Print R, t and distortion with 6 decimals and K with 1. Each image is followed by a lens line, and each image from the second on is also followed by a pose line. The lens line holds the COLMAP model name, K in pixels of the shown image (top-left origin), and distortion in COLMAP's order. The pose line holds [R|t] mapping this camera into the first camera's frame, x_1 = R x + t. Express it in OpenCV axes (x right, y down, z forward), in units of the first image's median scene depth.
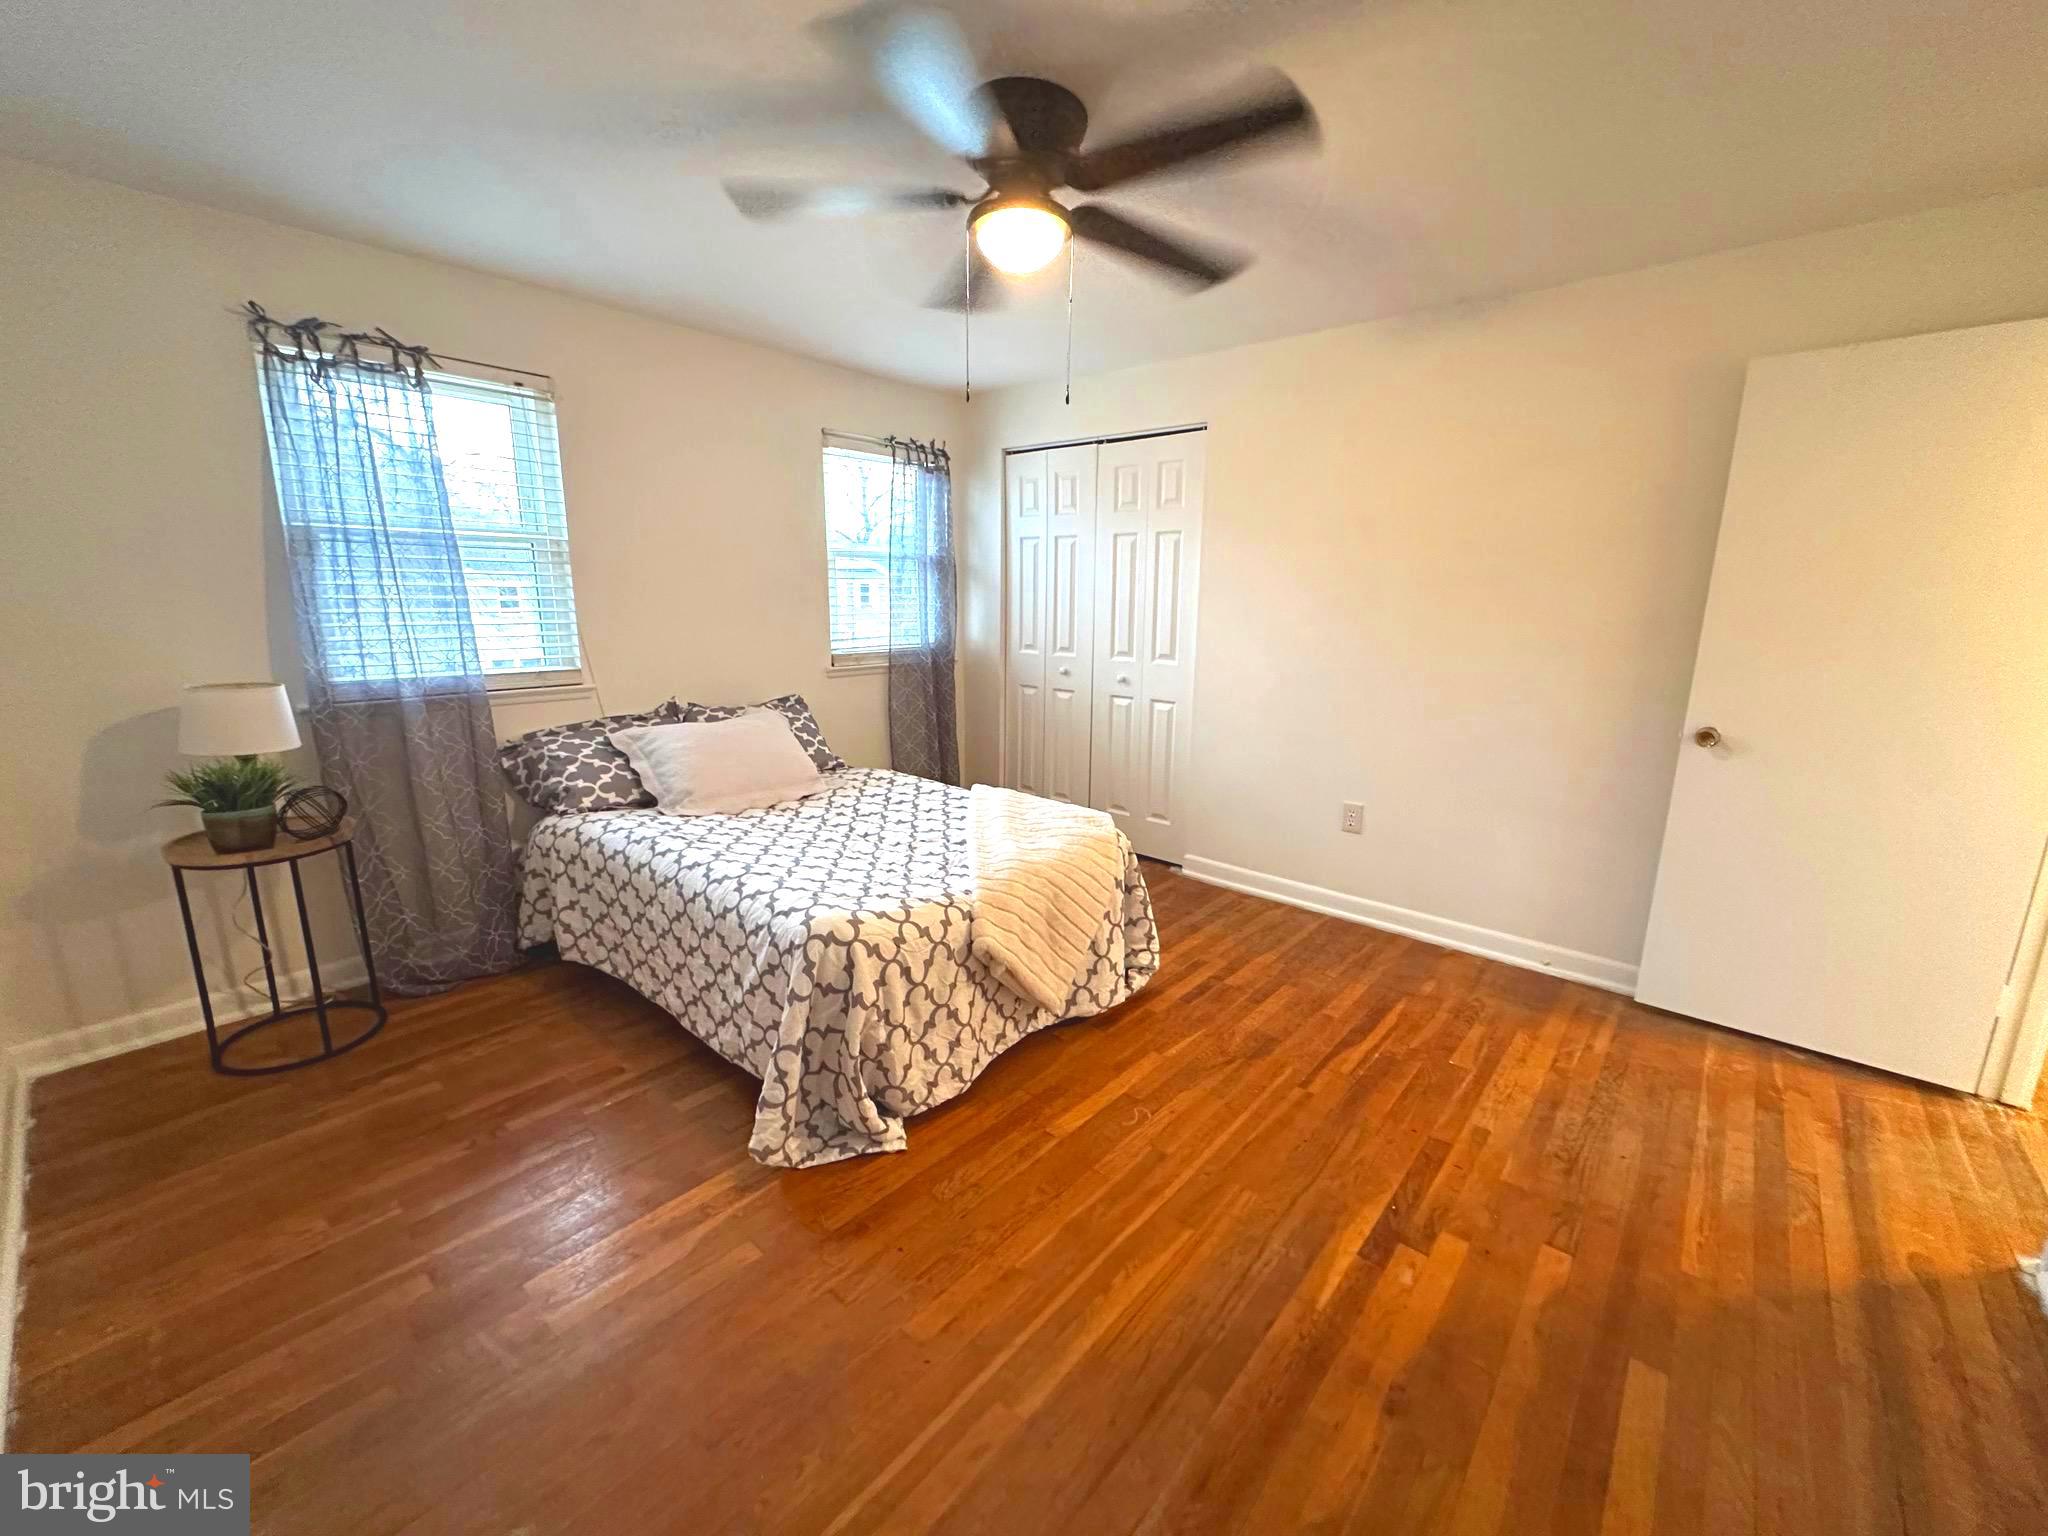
lens RADIAL K [[822.2, 0, 1024.0], [0, 822.2, 768.0], [0, 0, 1]] dist [-0.001600, 0.000027]
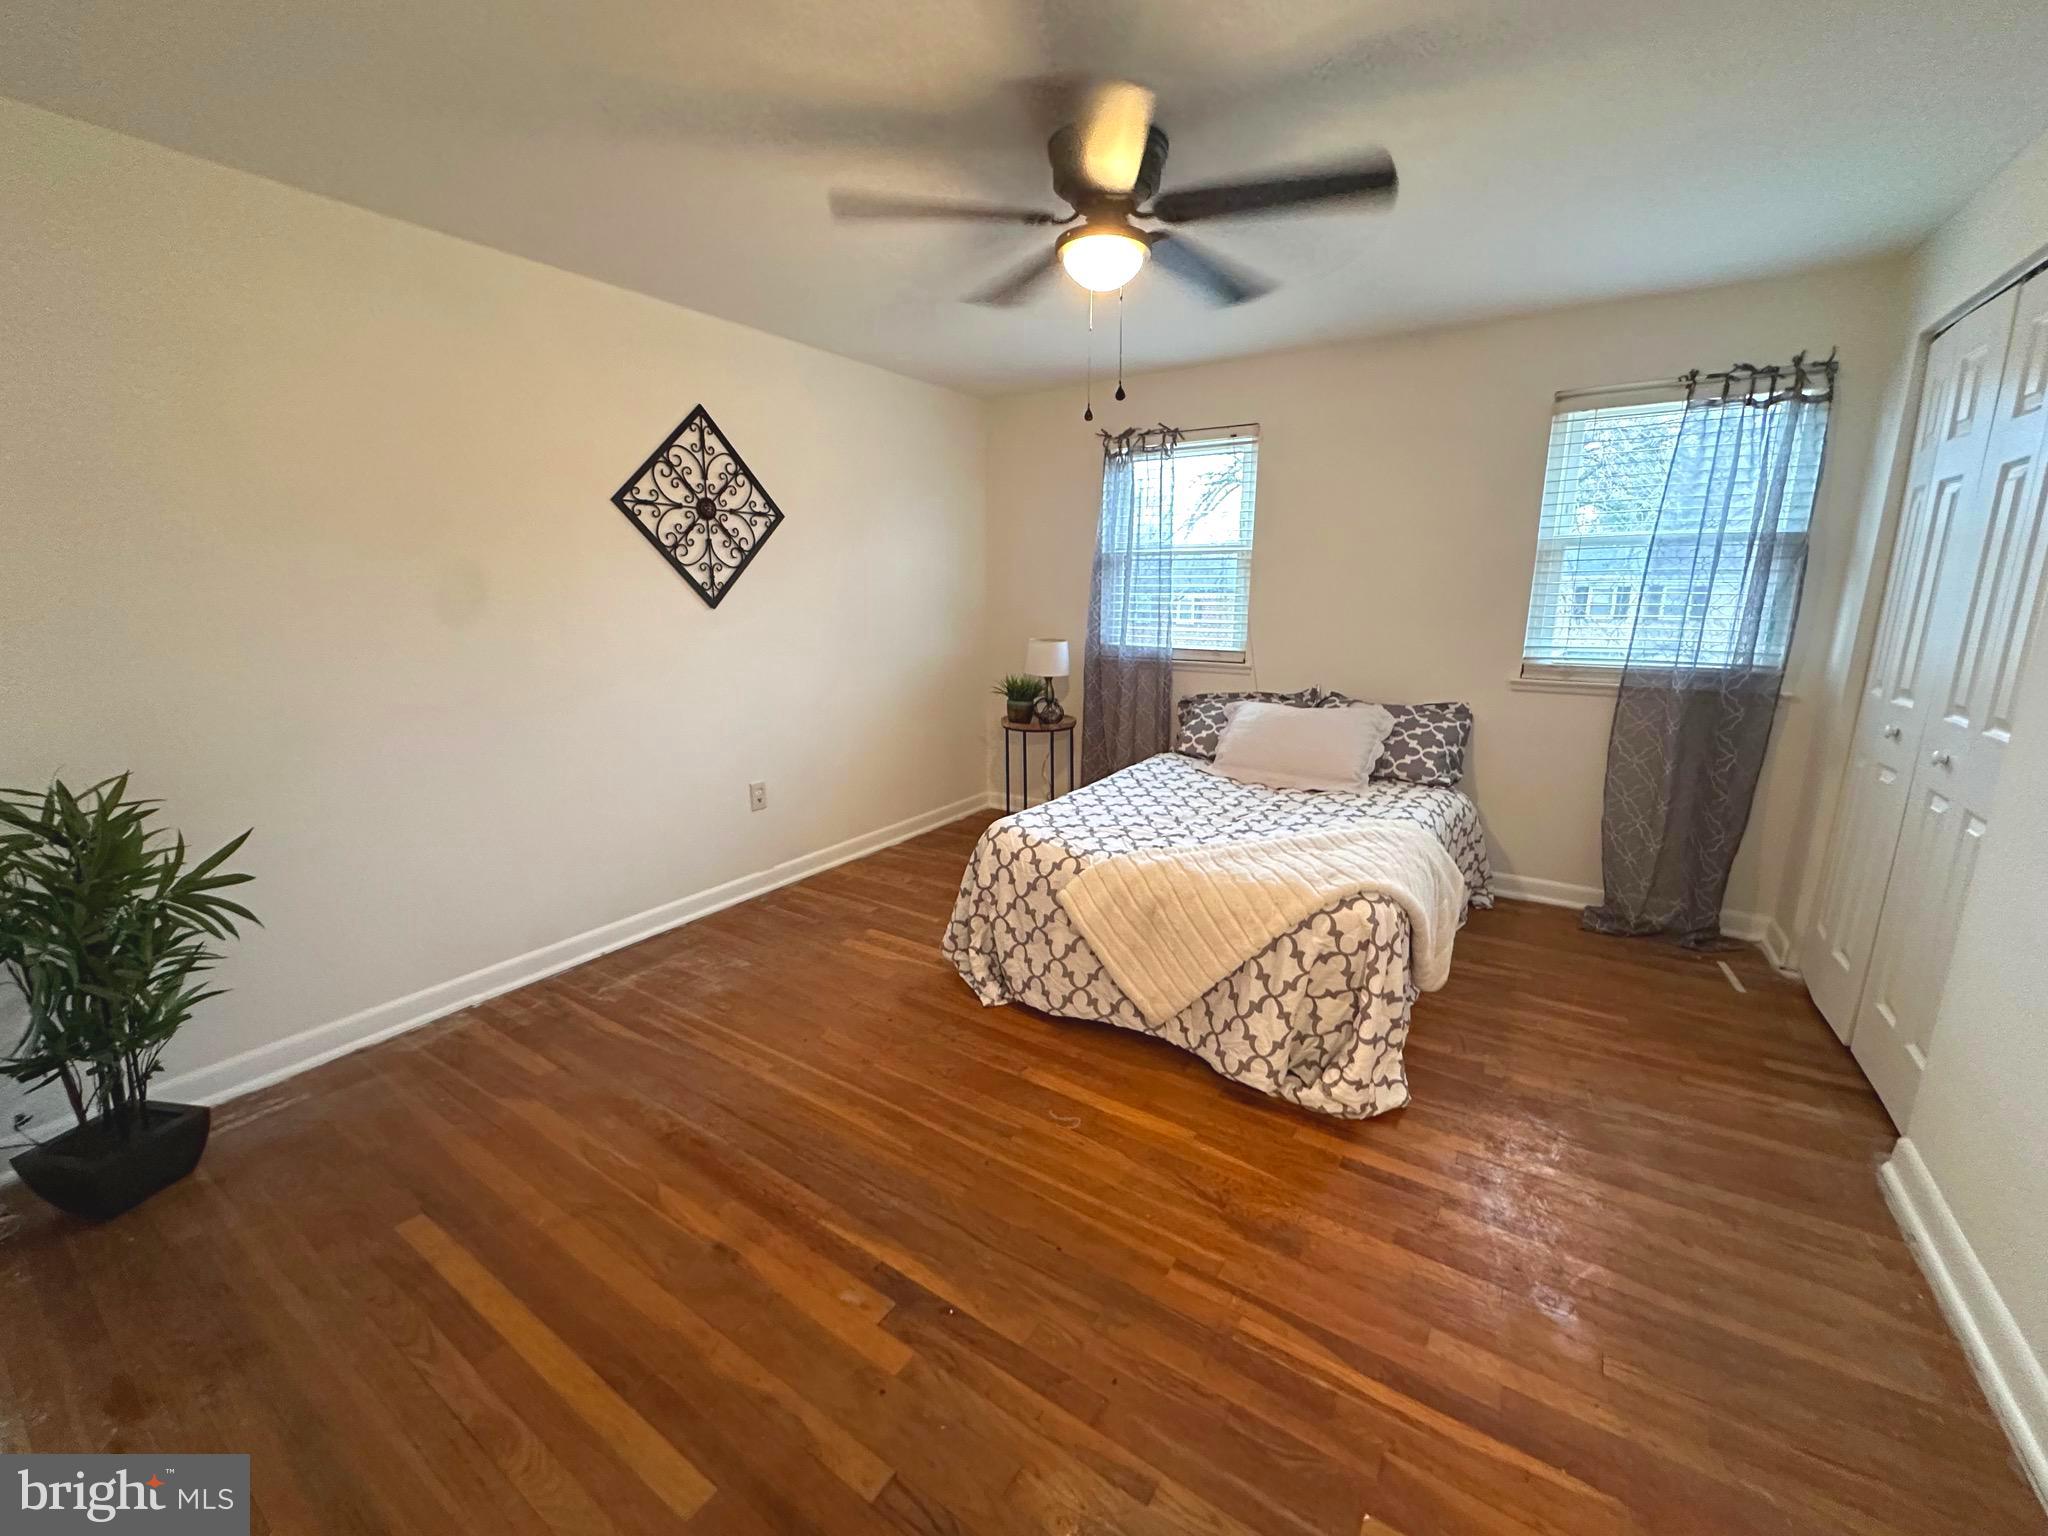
lens RADIAL K [[831.3, 0, 1033.0], [0, 831.3, 772.9], [0, 0, 1]] dist [-0.003251, -0.000336]
pose [[0.127526, 0.205779, -0.970254, 0.840534], [-0.206451, 0.962322, 0.176962, -0.118574], [0.970111, 0.177742, 0.165204, 0.603470]]
